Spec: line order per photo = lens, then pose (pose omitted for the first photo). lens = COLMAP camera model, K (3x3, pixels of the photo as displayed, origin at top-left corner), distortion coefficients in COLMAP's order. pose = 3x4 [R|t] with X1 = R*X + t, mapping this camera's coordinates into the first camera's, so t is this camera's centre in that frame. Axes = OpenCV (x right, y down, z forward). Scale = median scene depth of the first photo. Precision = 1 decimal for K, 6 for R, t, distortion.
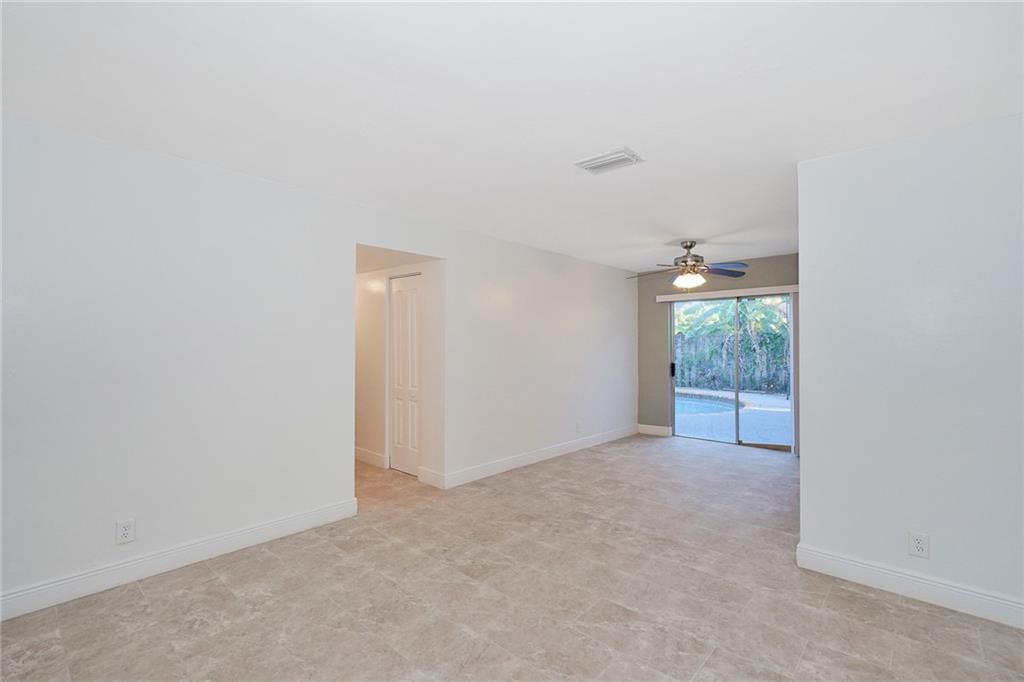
lens RADIAL K [[467.6, 0, 510.1], [0, 467.6, 342.8], [0, 0, 1]] dist [-0.002796, 0.002068]
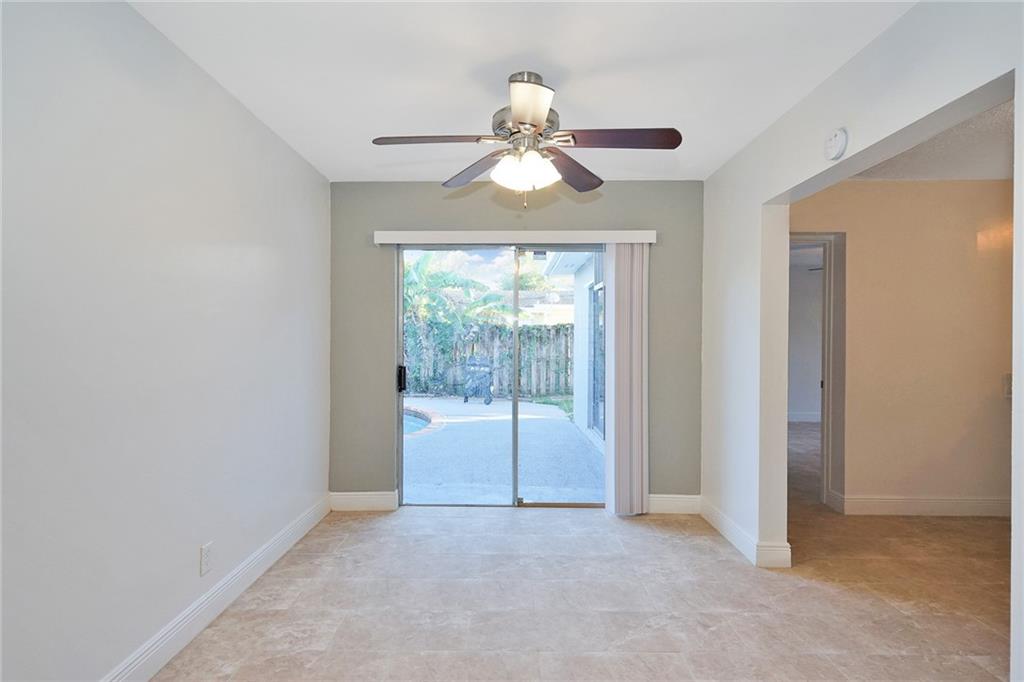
lens RADIAL K [[534.3, 0, 508.8], [0, 534.3, 338.7], [0, 0, 1]] dist [0.000301, -0.000381]
pose [[0.739489, 0.004915, 0.673150, 0.065772], [-0.007644, 0.999970, 0.001096, 0.020617], [-0.673125, -0.005956, 0.739505, 0.801656]]
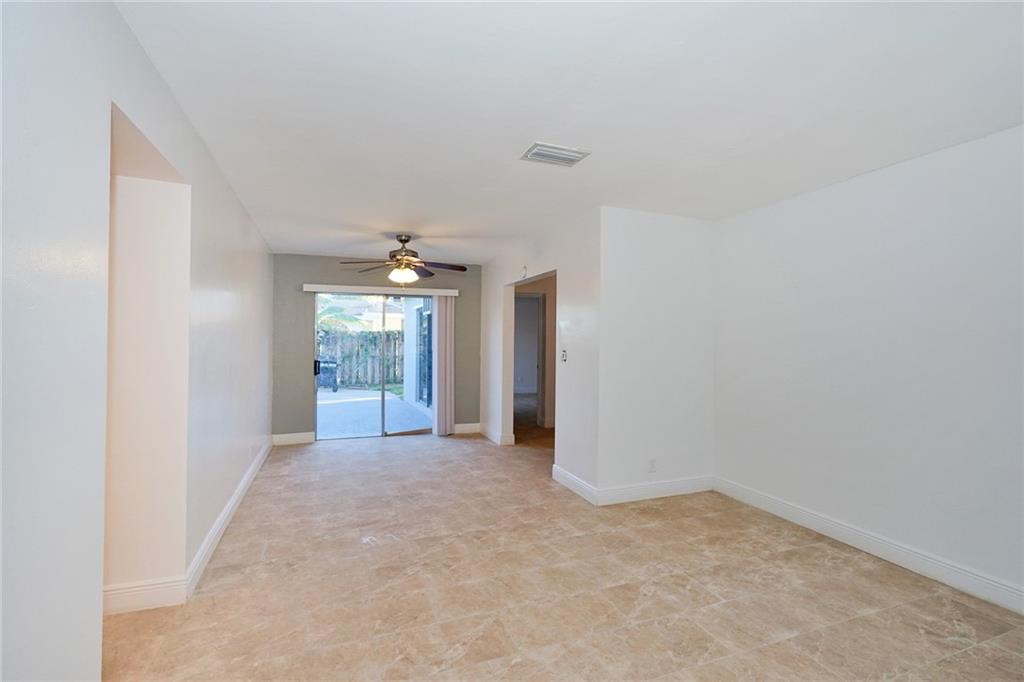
lens RADIAL K [[467.6, 0, 510.7], [0, 467.6, 338.1], [0, 0, 1]] dist [-0.002796, 0.002068]
pose [[0.442719, 0.009601, 0.896609, -0.487696], [-0.010183, 0.999932, -0.005679, 0.003560], [-0.896603, -0.006616, 0.442787, 0.438583]]
